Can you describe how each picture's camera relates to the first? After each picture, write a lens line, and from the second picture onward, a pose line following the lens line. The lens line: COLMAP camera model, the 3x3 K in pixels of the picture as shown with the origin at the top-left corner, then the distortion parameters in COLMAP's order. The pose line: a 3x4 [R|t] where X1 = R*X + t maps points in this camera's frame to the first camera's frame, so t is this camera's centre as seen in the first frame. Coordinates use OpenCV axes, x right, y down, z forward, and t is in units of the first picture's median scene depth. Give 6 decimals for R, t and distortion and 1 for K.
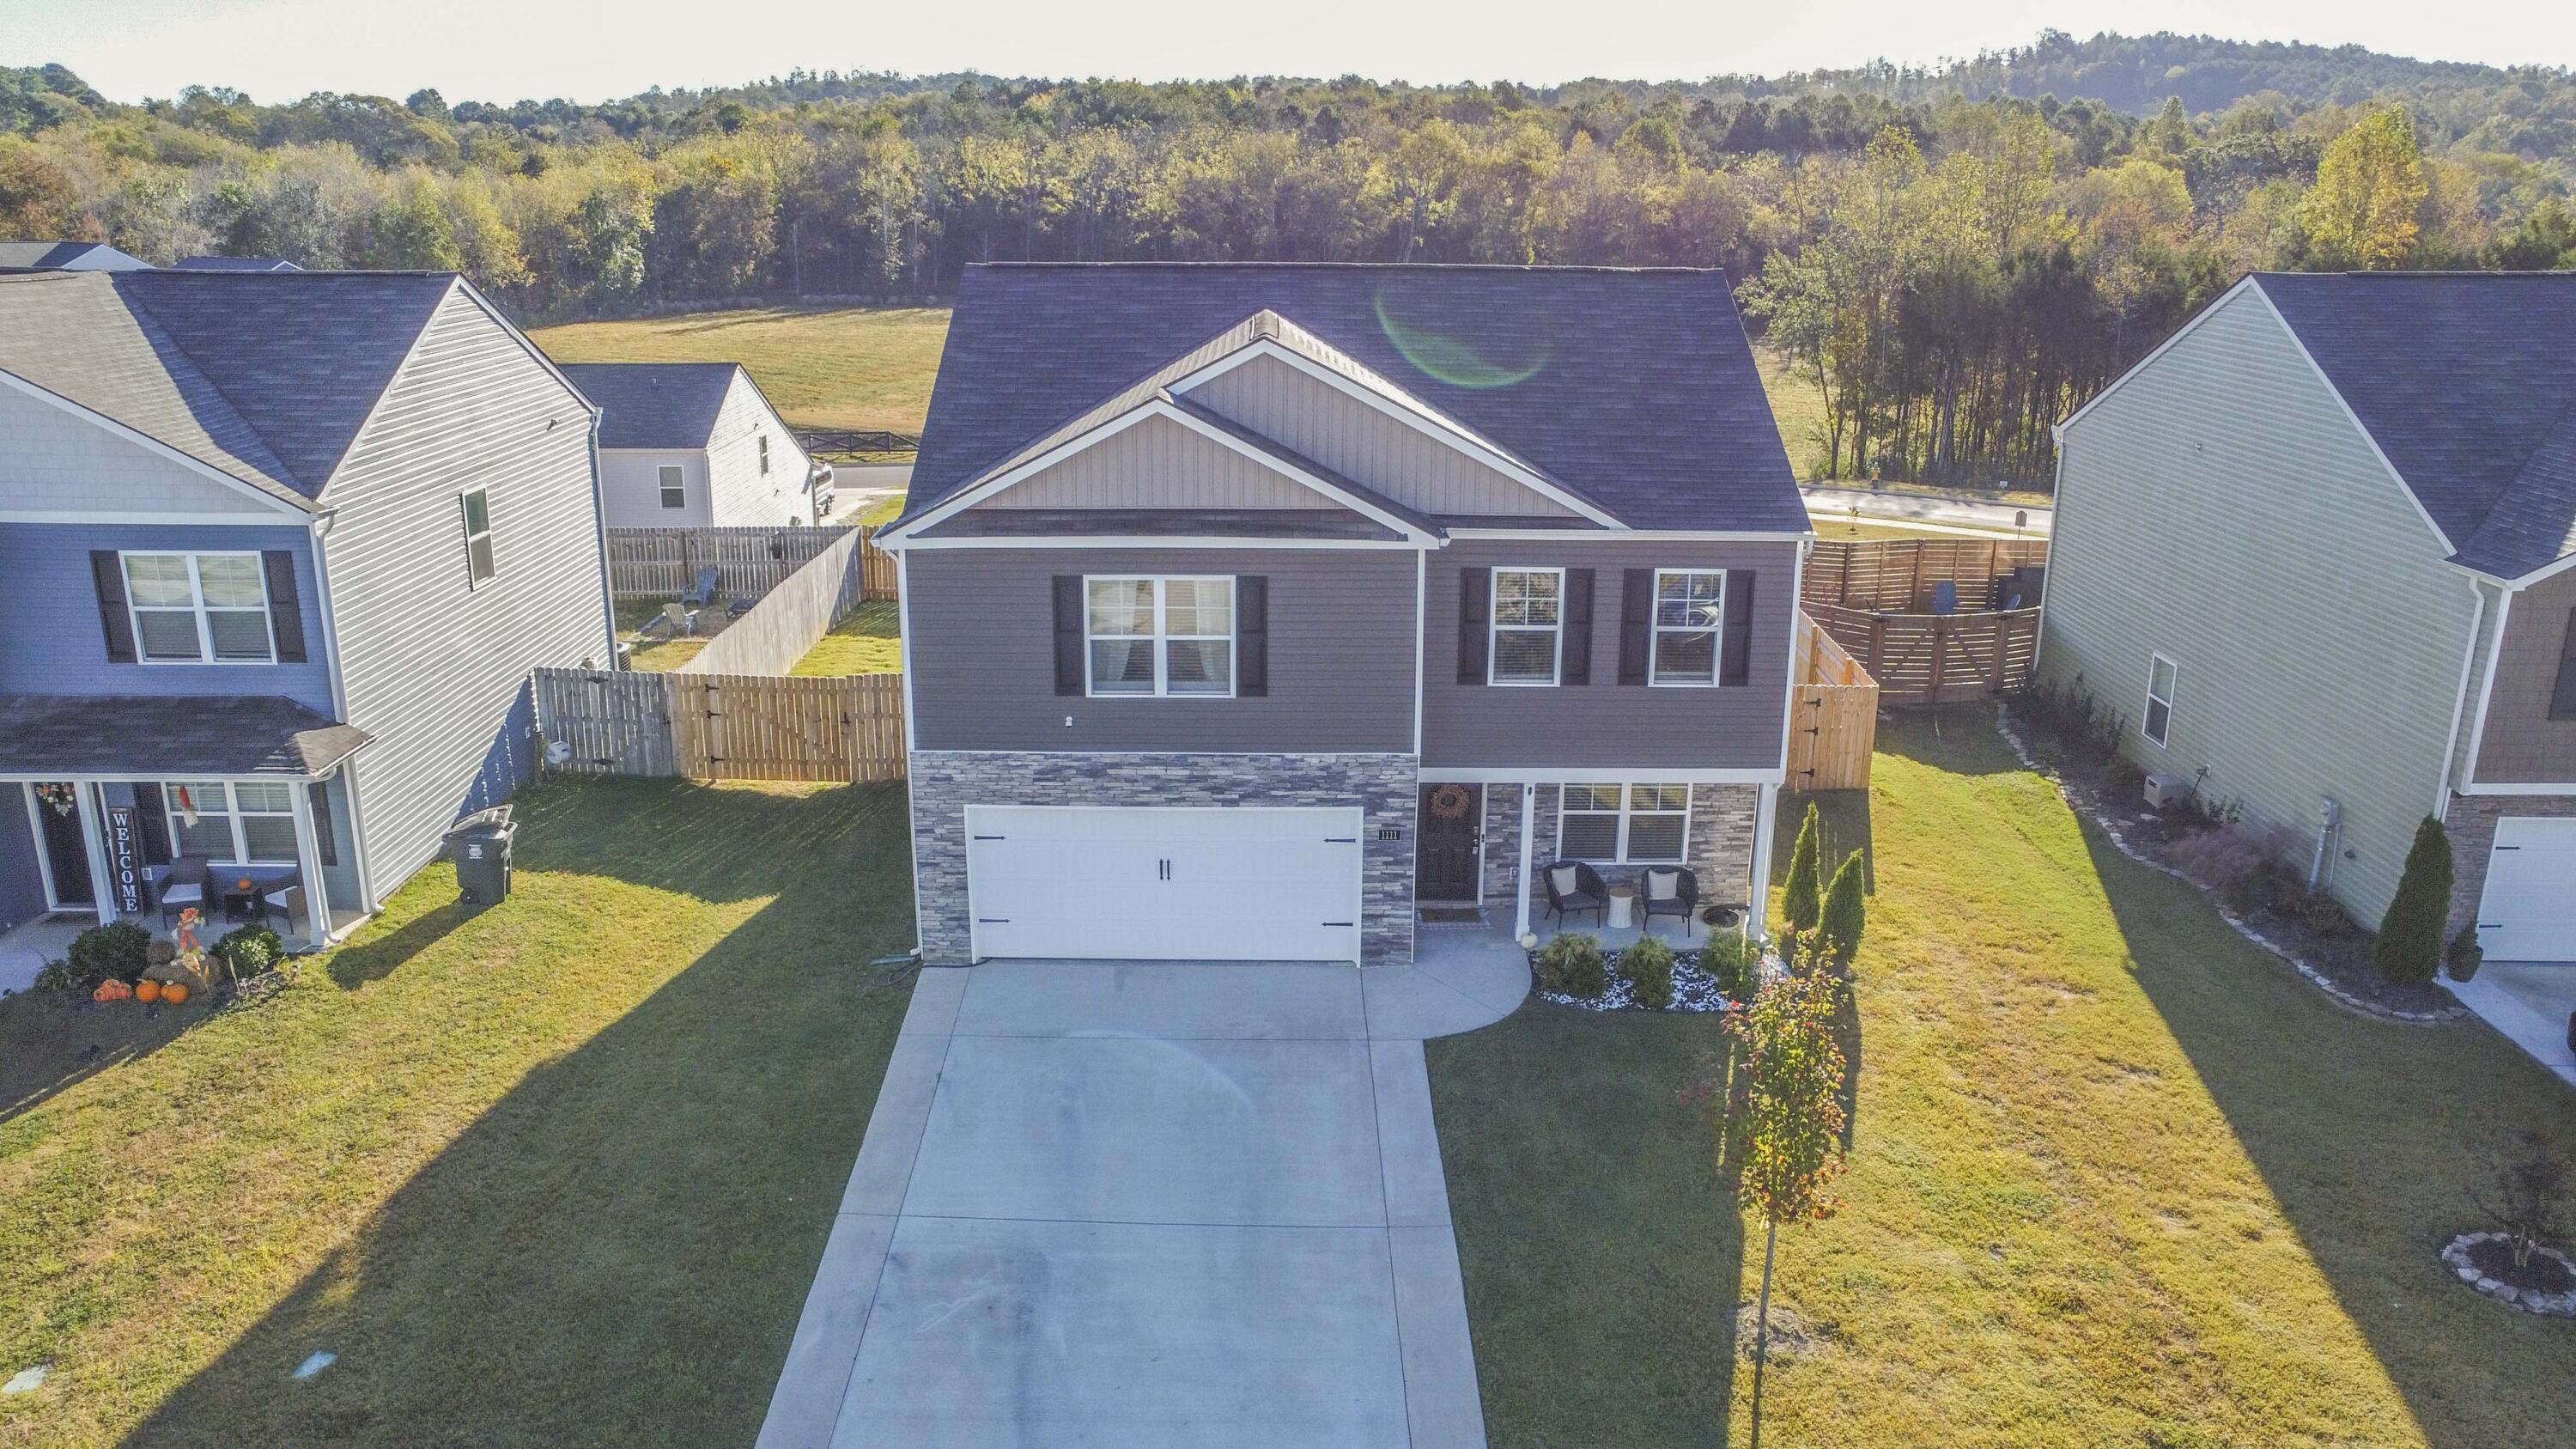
lens RADIAL K [[1893.3, 0, 1282.6], [0, 1893.3, 747.4], [0, 0, 1]] dist [-0.121358, 0.174731]
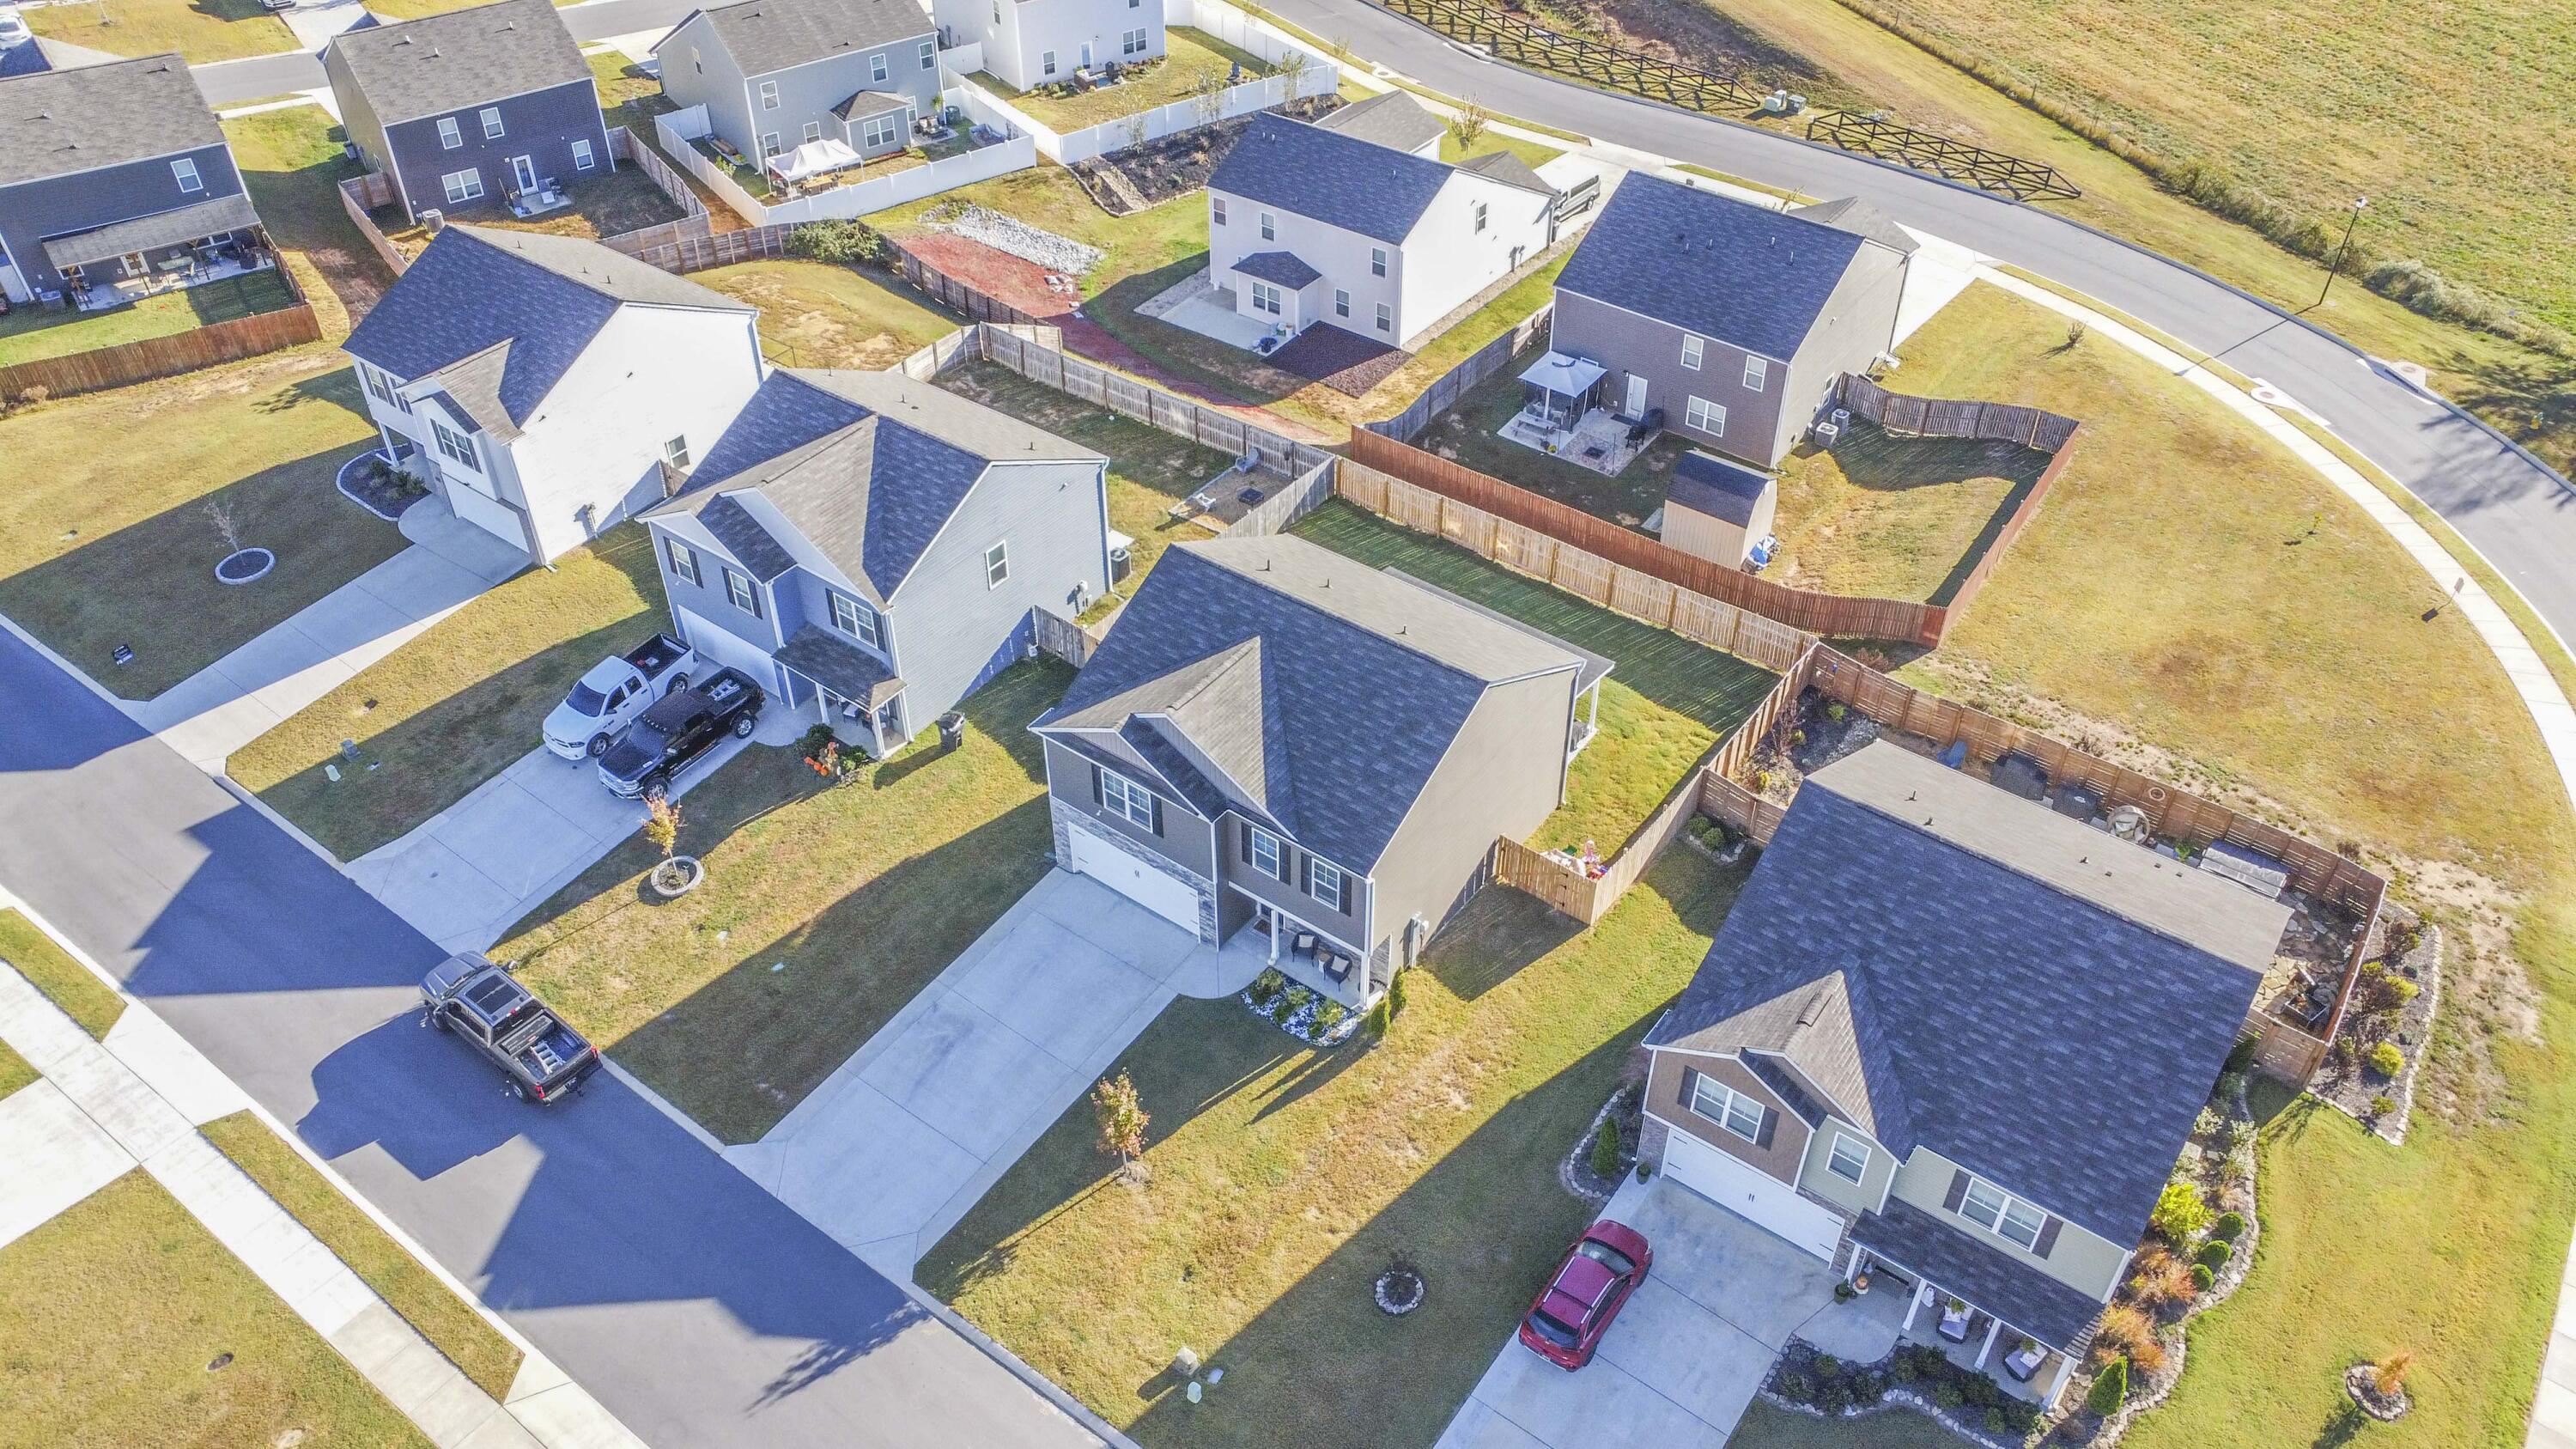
lens RADIAL K [[1910.5, 0, 1277.6], [0, 1910.5, 730.3], [0, 0, 1]] dist [-0.166686, 0.232668]
pose [[0.793750, 0.380190, -0.474780, 1.101682], [-0.161124, 0.884118, 0.438604, -1.126289], [0.586515, -0.271644, 0.763027, -0.635149]]
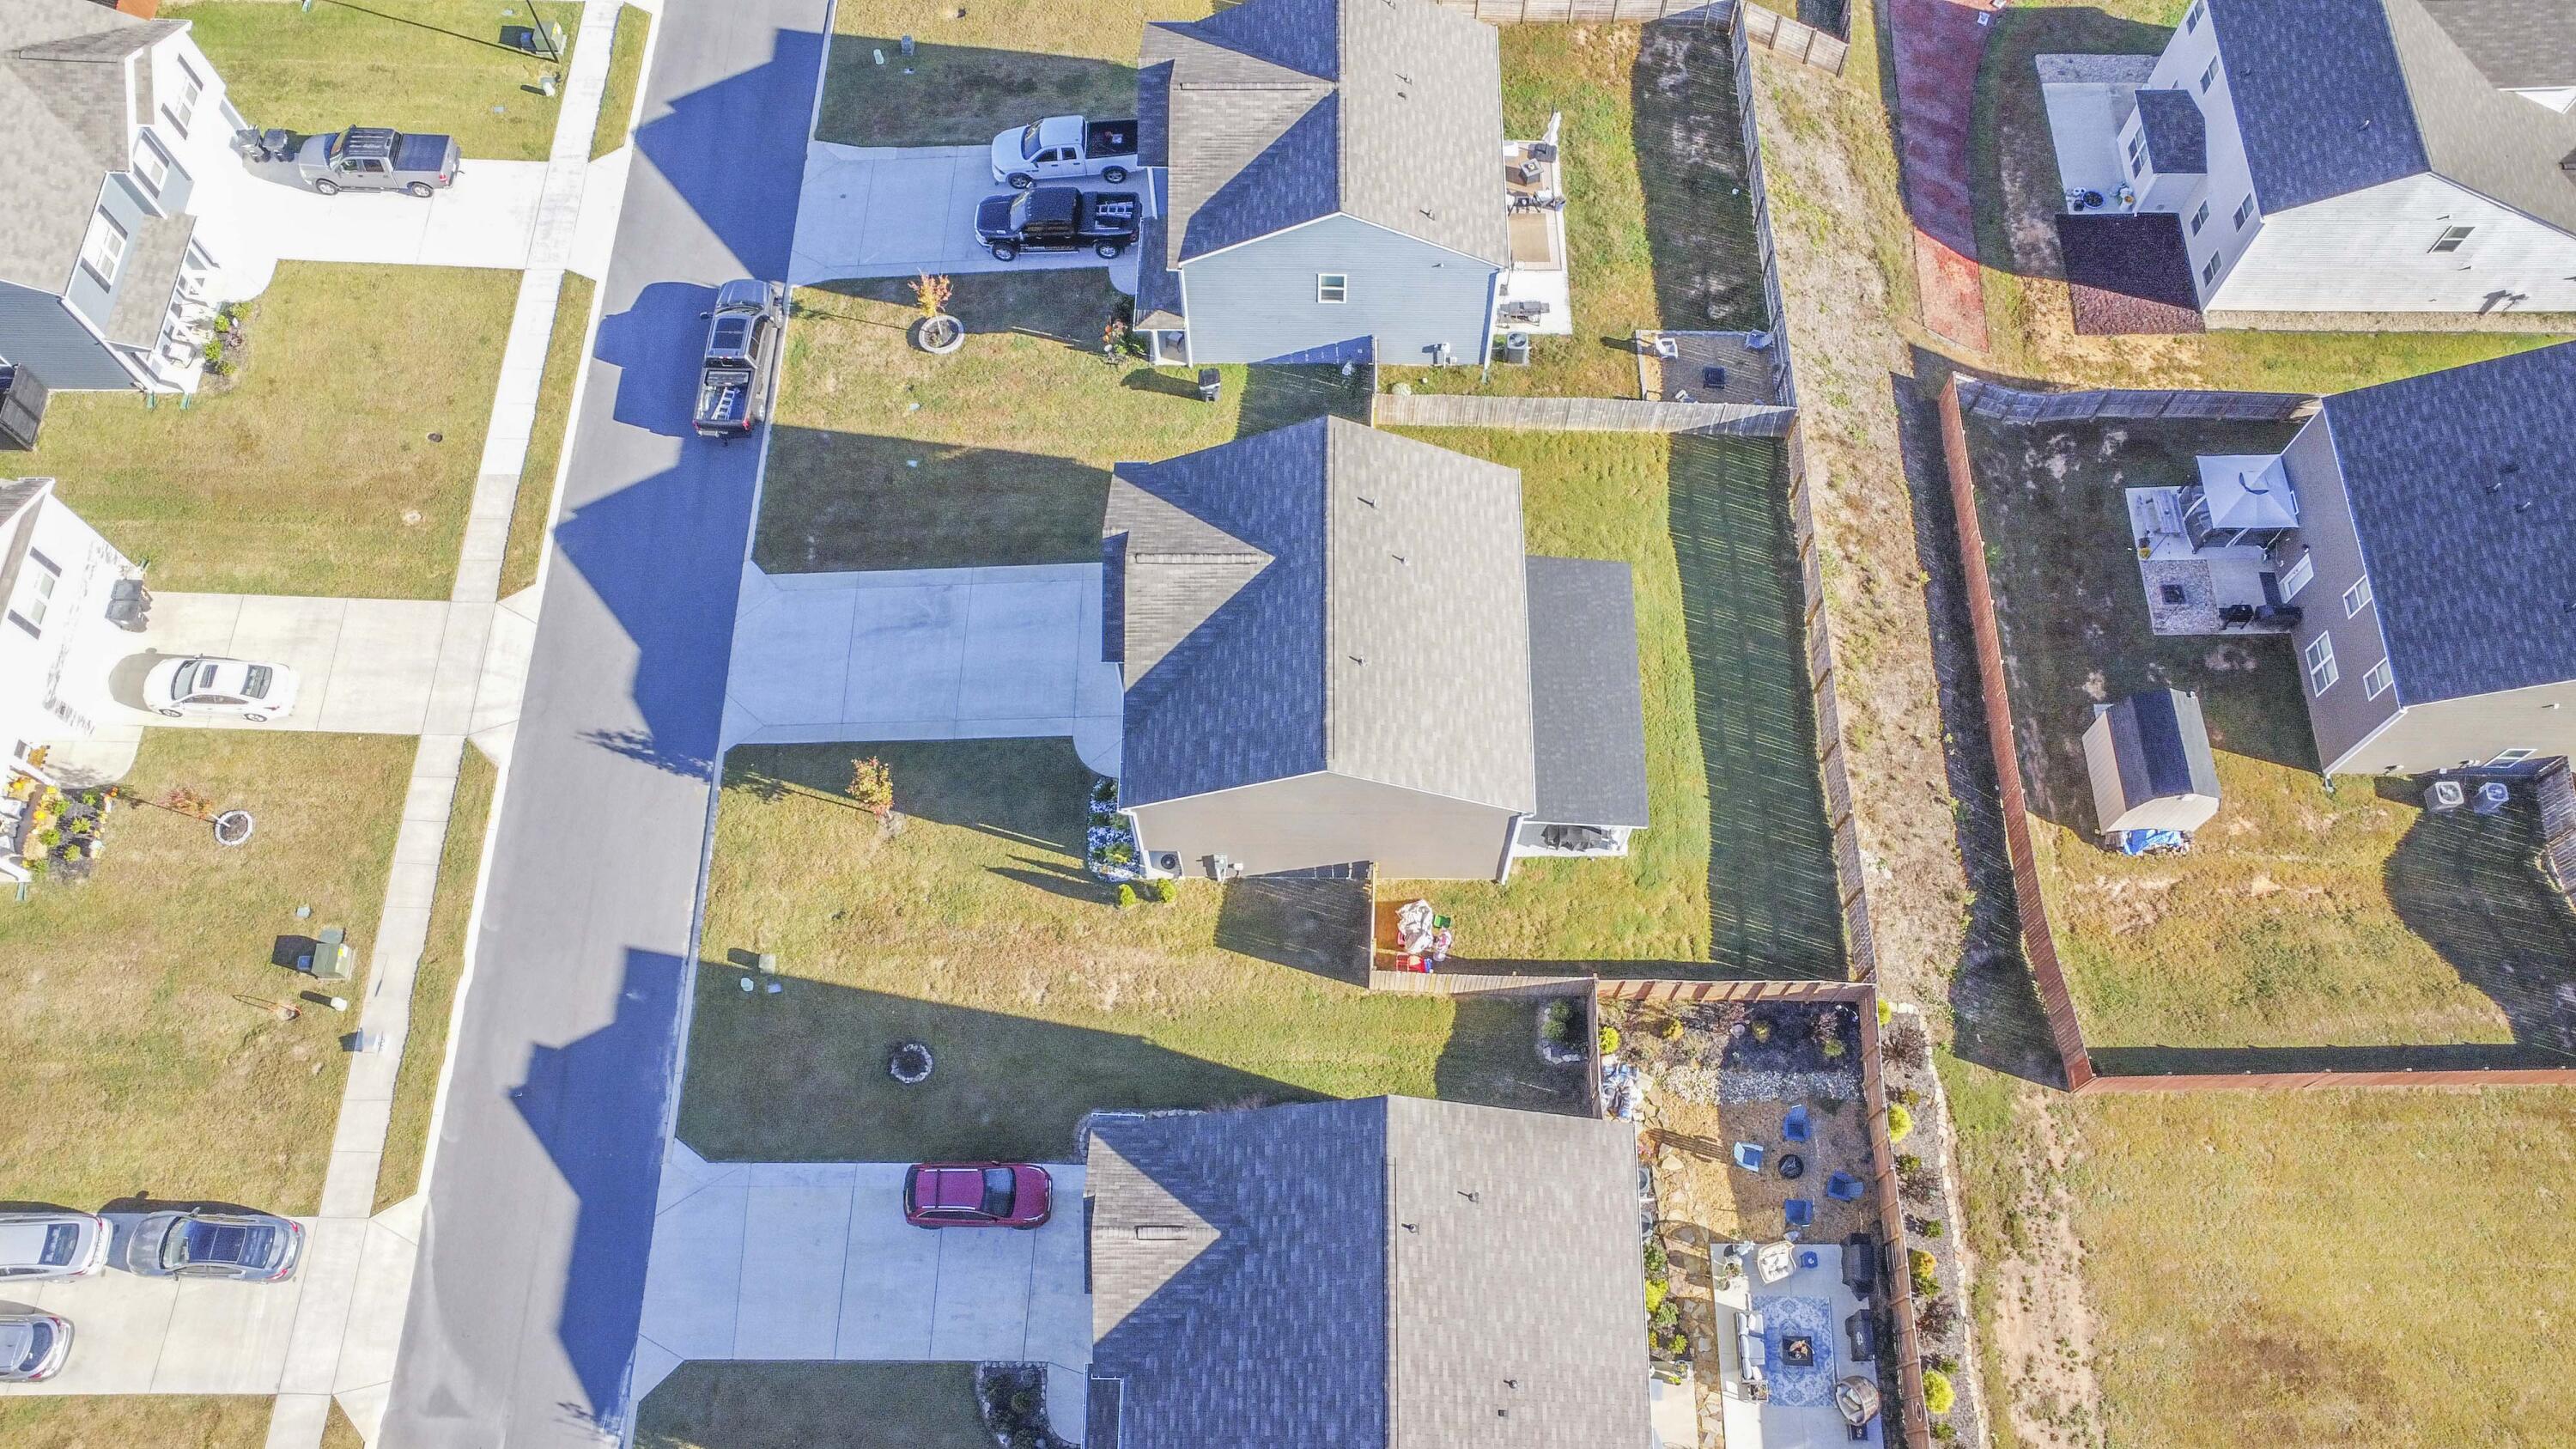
lens RADIAL K [[1929.1, 0, 1273.8], [0, 1929.1, 727.2], [0, 0, 1]] dist [-0.221363, 0.366102]
pose [[-0.024618, 0.903493, -0.427896, 1.110280], [-0.277552, 0.405022, 0.871162, -2.090571], [0.960395, 0.140209, 0.240795, 0.568576]]
